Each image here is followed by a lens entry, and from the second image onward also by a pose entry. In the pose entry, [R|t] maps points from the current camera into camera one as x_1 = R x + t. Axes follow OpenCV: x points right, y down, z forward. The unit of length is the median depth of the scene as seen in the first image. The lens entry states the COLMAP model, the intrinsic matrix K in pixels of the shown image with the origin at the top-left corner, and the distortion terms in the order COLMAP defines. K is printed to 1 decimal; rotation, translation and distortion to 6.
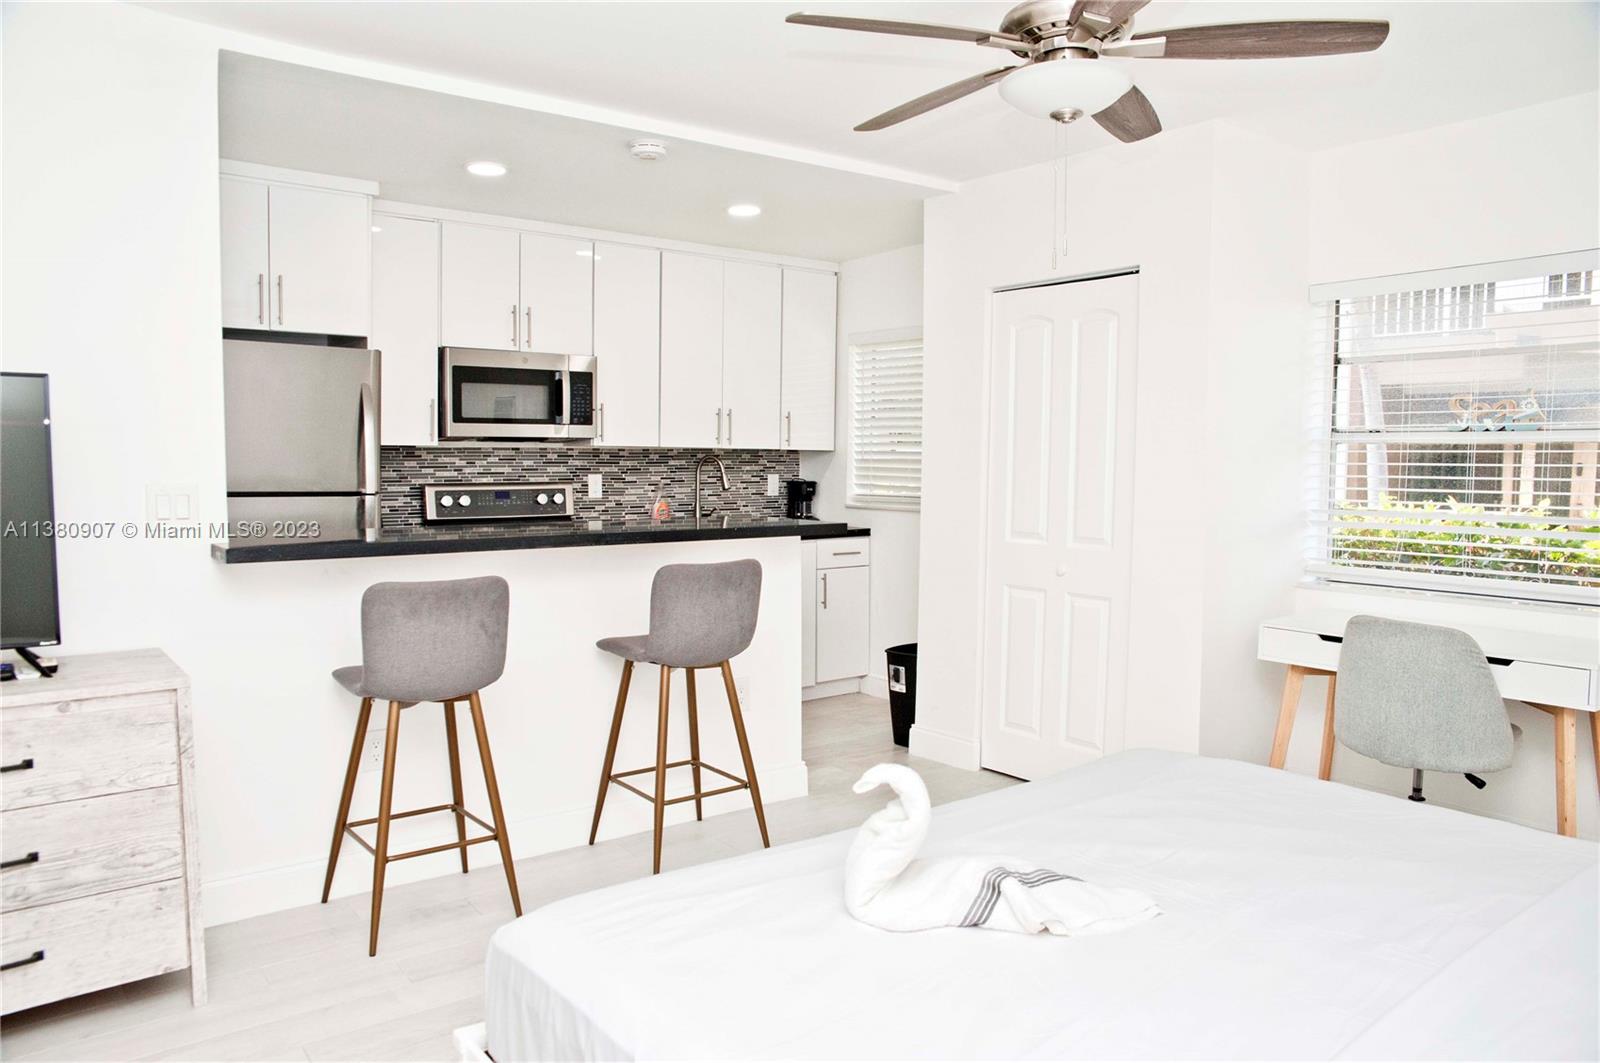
lens RADIAL K [[1107.2, 0, 796.6], [0, 1107.2, 540.4], [0, 0, 1]] dist [-0.112409, 0.090030]
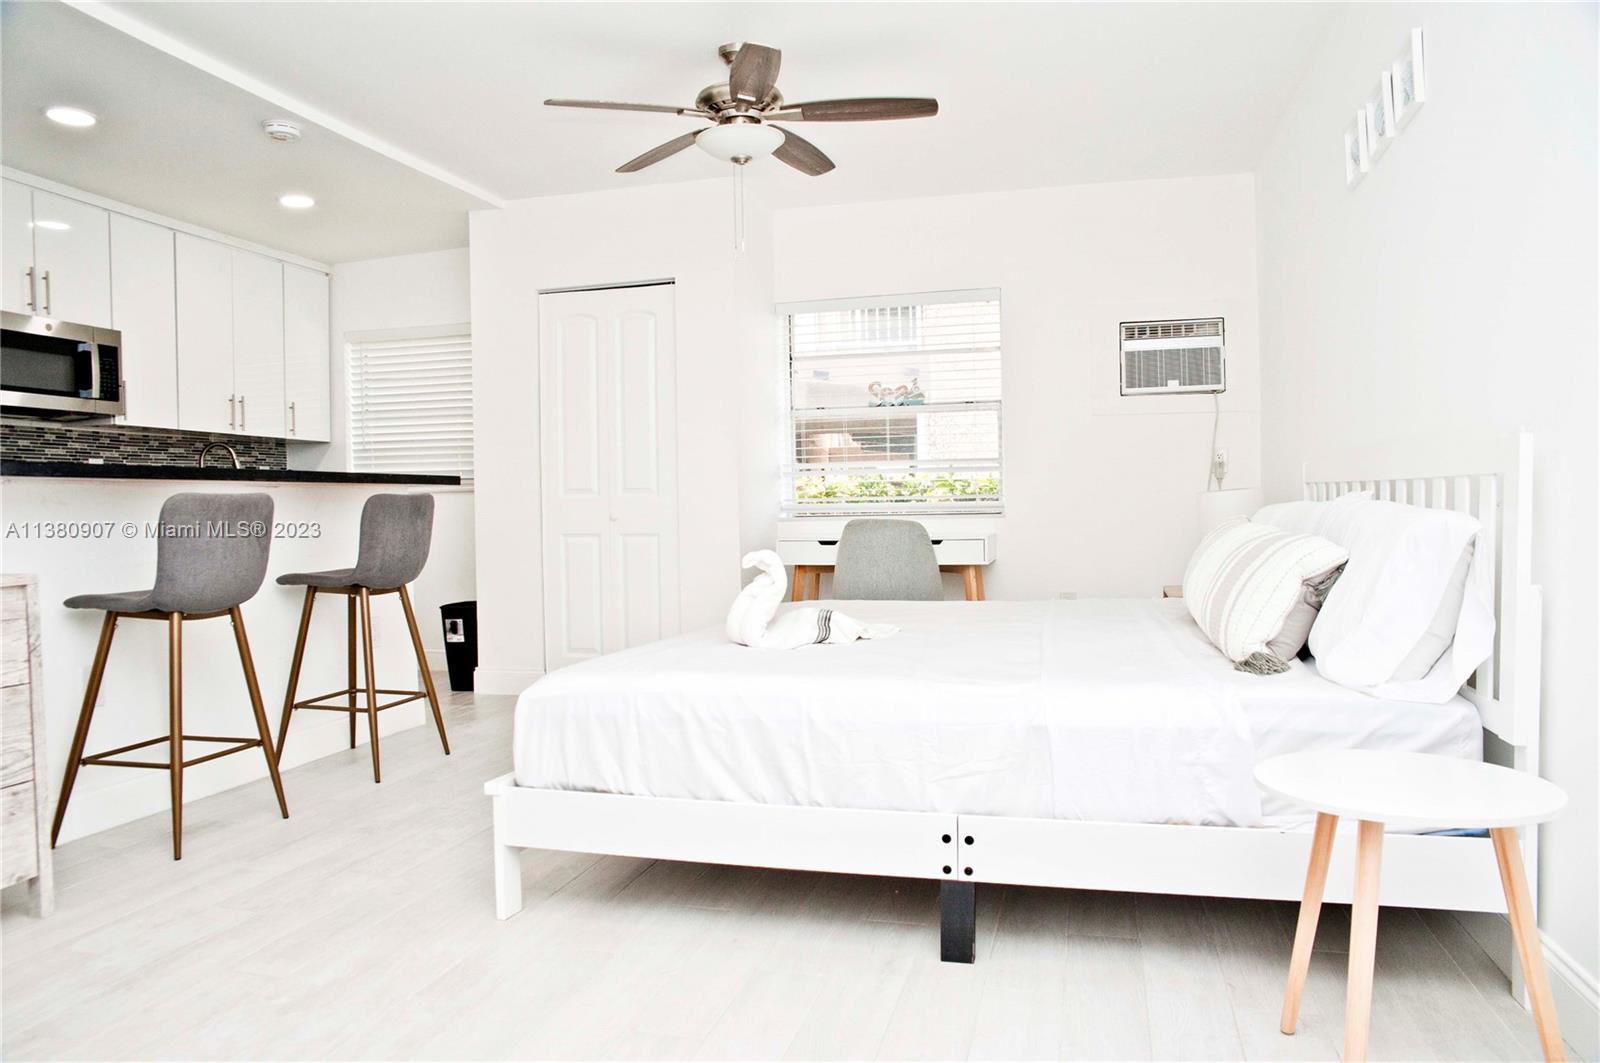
lens RADIAL K [[1107.2, 0, 802.5], [0, 1107.2, 541.7], [0, 0, 1]] dist [-0.112409, 0.090030]
pose [[0.793249, -0.041404, 0.607488, -0.286721], [0.069190, 0.997353, -0.022372, 0.080181], [-0.604954, 0.059778, 0.794013, -0.100834]]
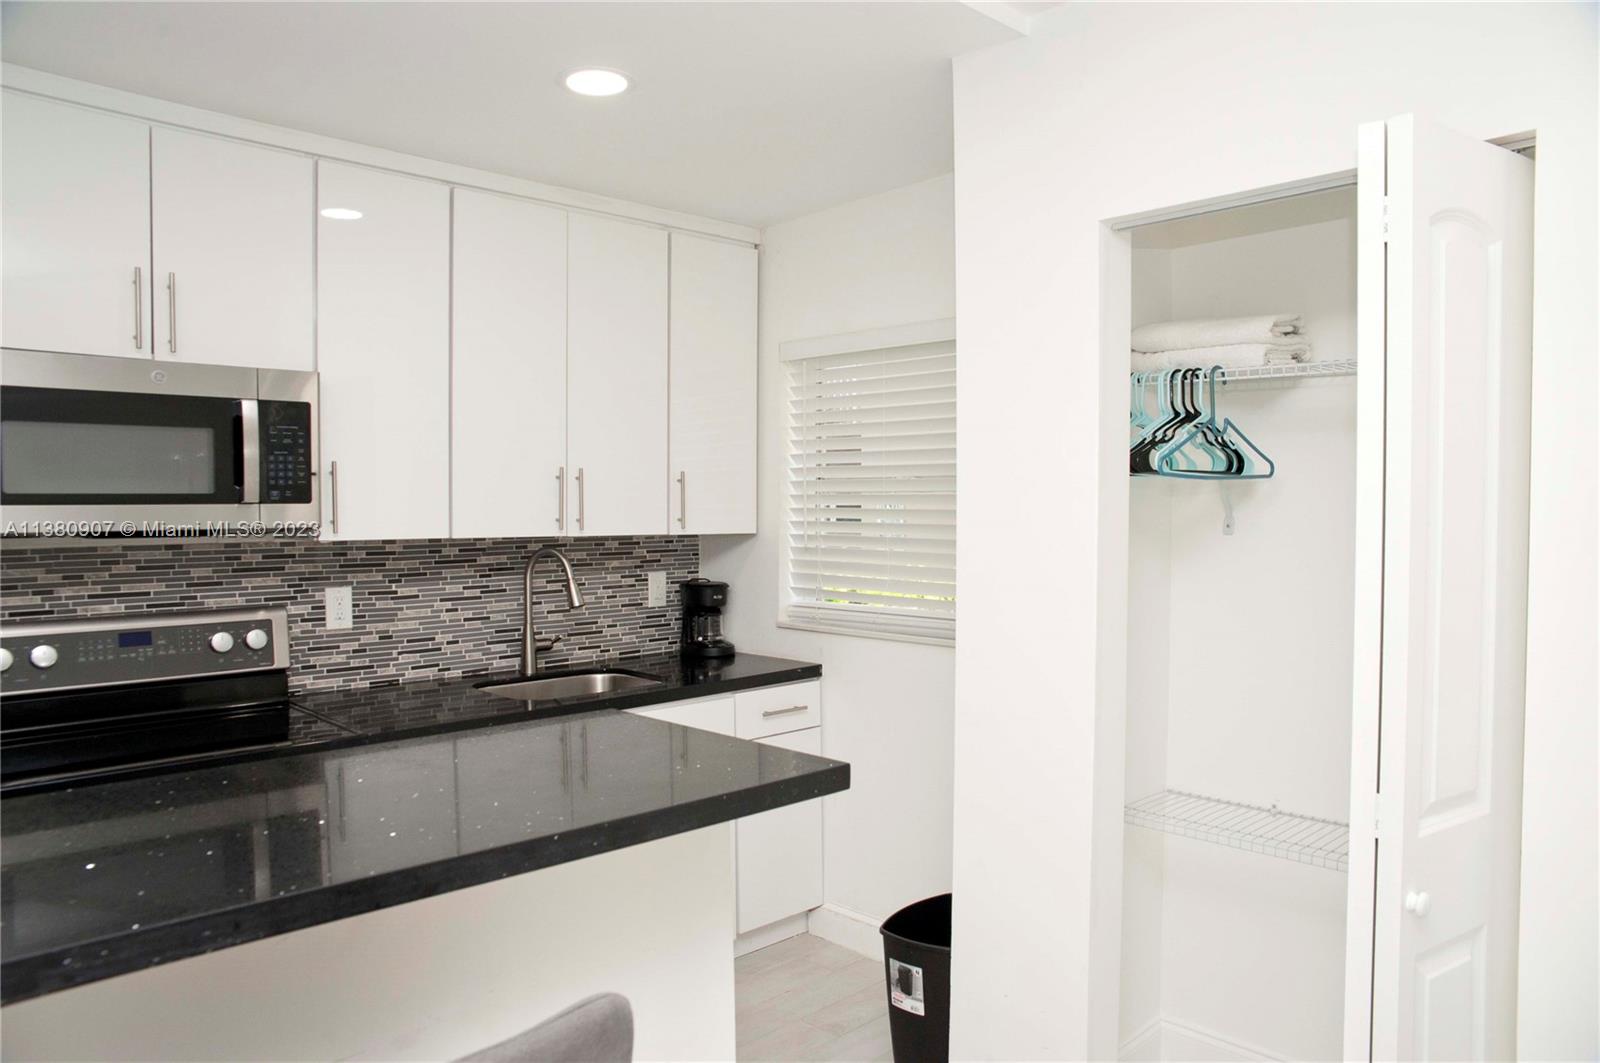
lens RADIAL K [[1107.2, 0, 803.4], [0, 1107.2, 539.6], [0, 0, 1]] dist [-0.112409, 0.090030]
pose [[0.993428, -0.013240, 0.113687, -0.012006], [0.018034, 0.998986, -0.041248, -0.061996], [-0.113025, 0.043027, 0.992660, 0.462991]]
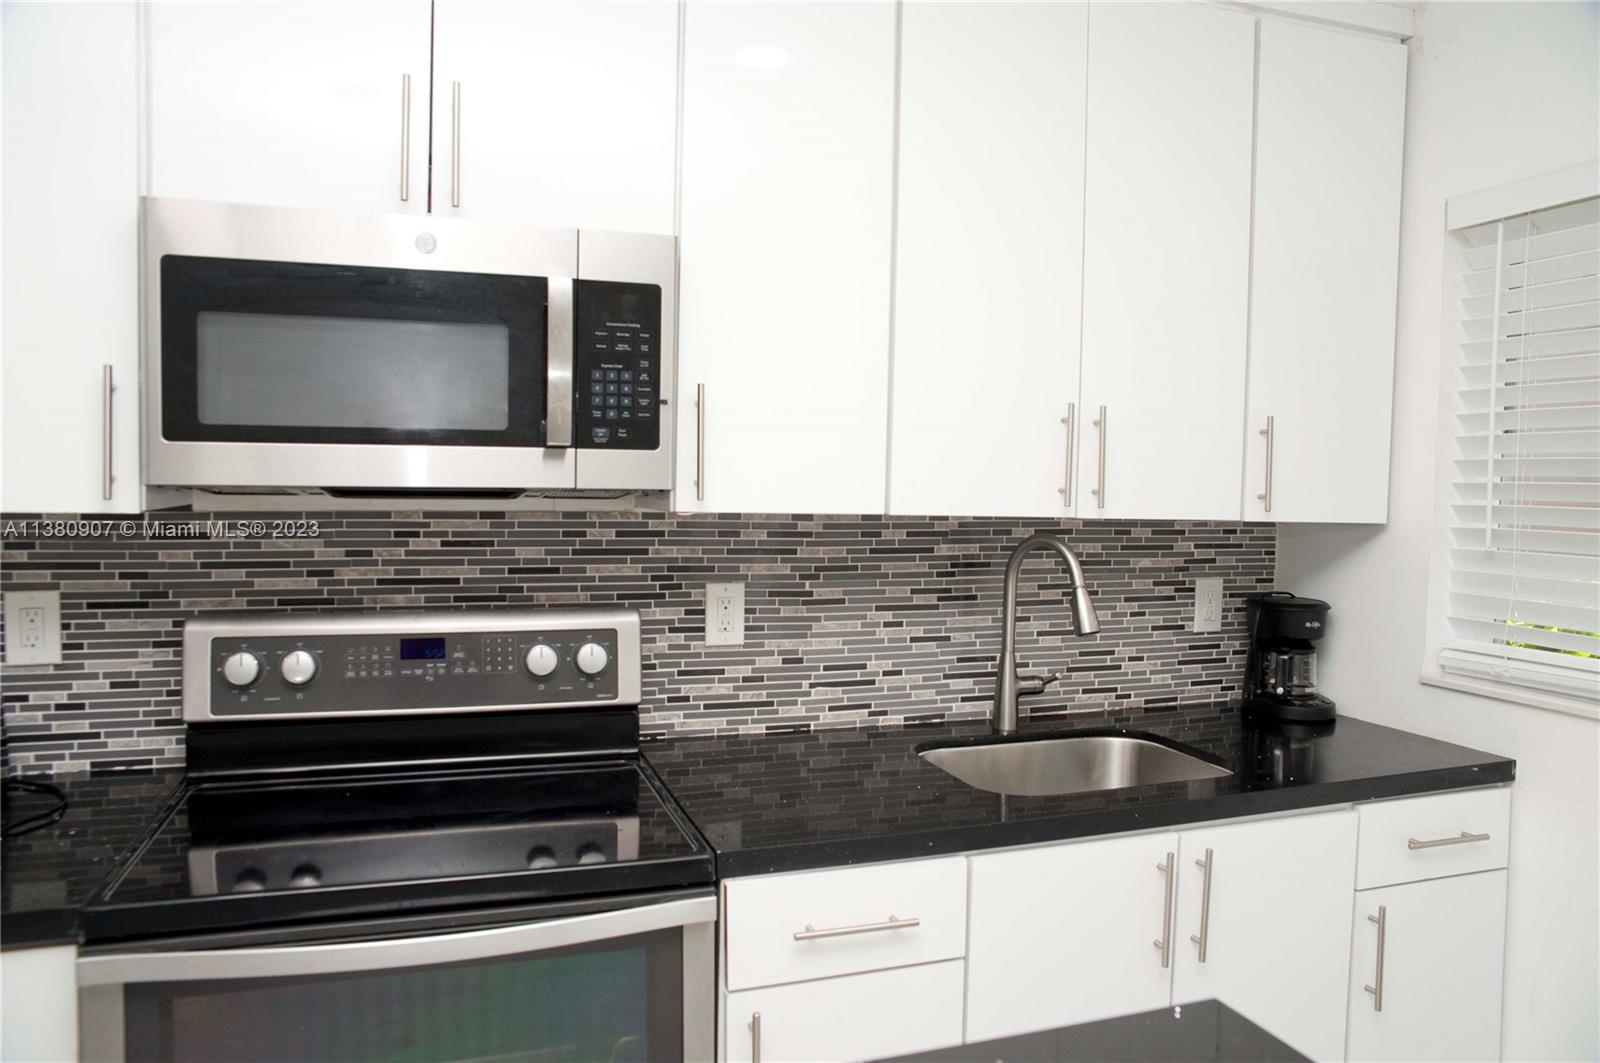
lens RADIAL K [[1107.2, 0, 797.6], [0, 1107.2, 539.7], [0, 0, 1]] dist [-0.112409, 0.090030]
pose [[0.946458, 0.025766, -0.321797, -0.043061], [-0.034472, 0.999177, -0.021382, -0.073192], [0.320981, 0.031330, 0.946567, 0.710957]]
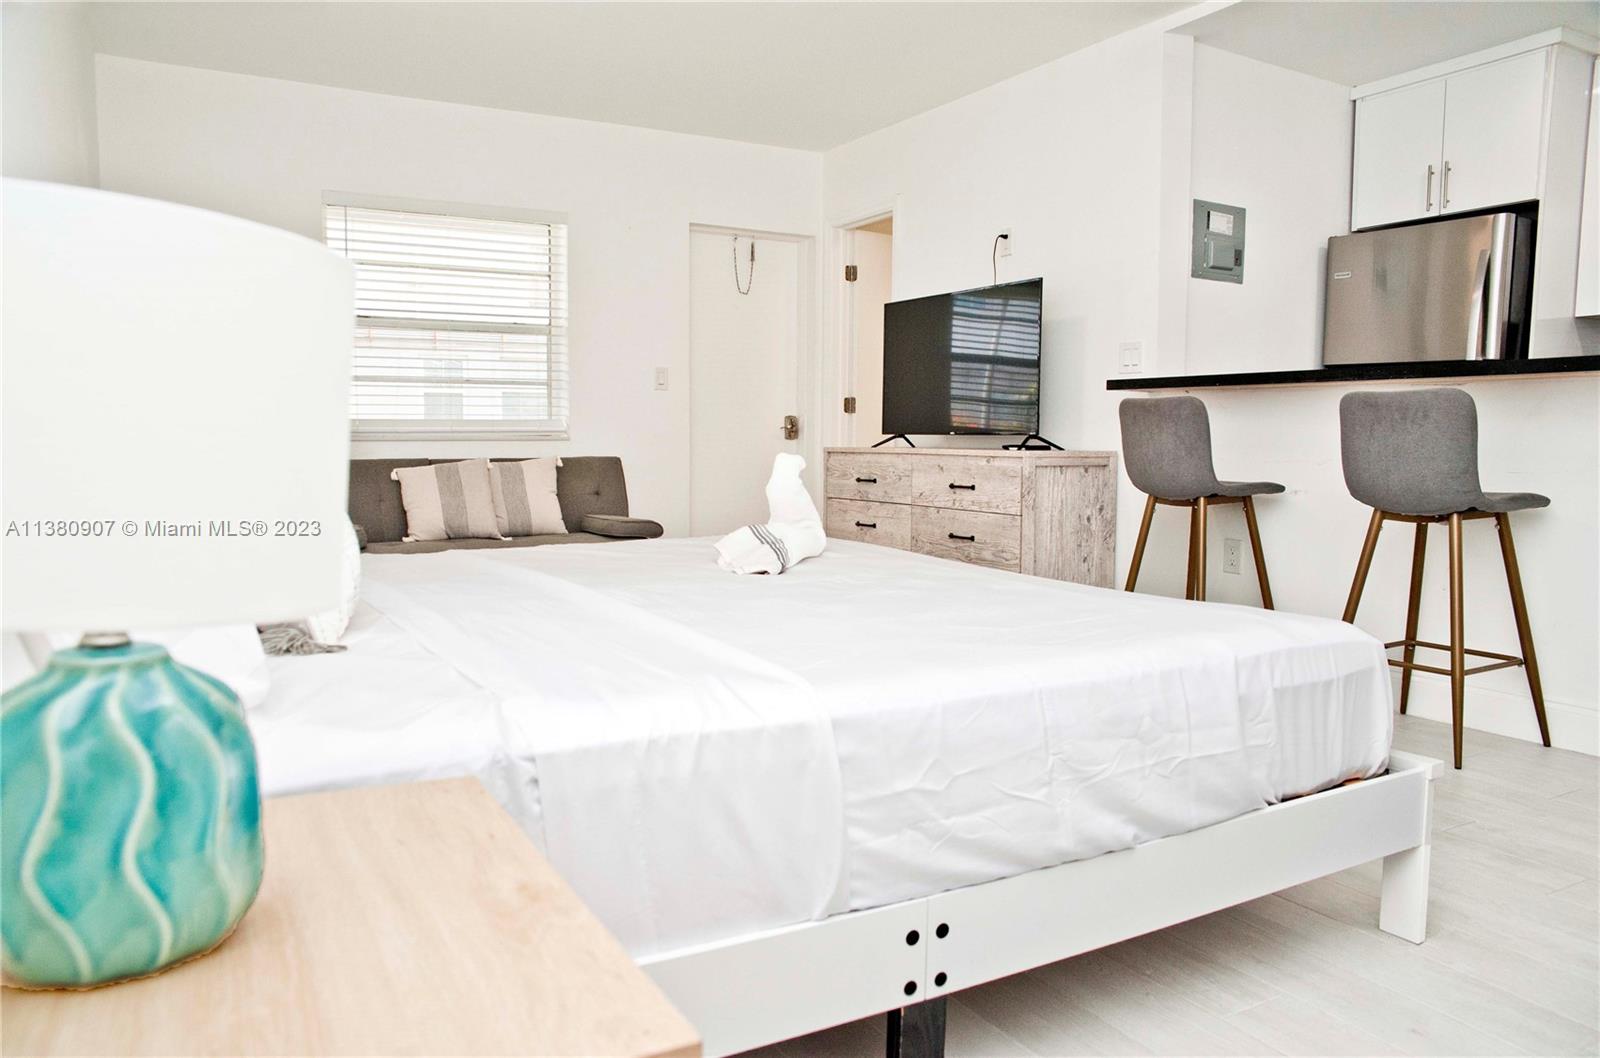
lens RADIAL K [[1107.2, 0, 819.4], [0, 1107.2, 538.1], [0, 0, 1]] dist [-0.112409, 0.090030]
pose [[-0.137997, 0.082879, -0.986959, 0.544680], [-0.081129, 0.992198, 0.094663, 0.059698], [0.987104, 0.093134, -0.130196, 0.437044]]
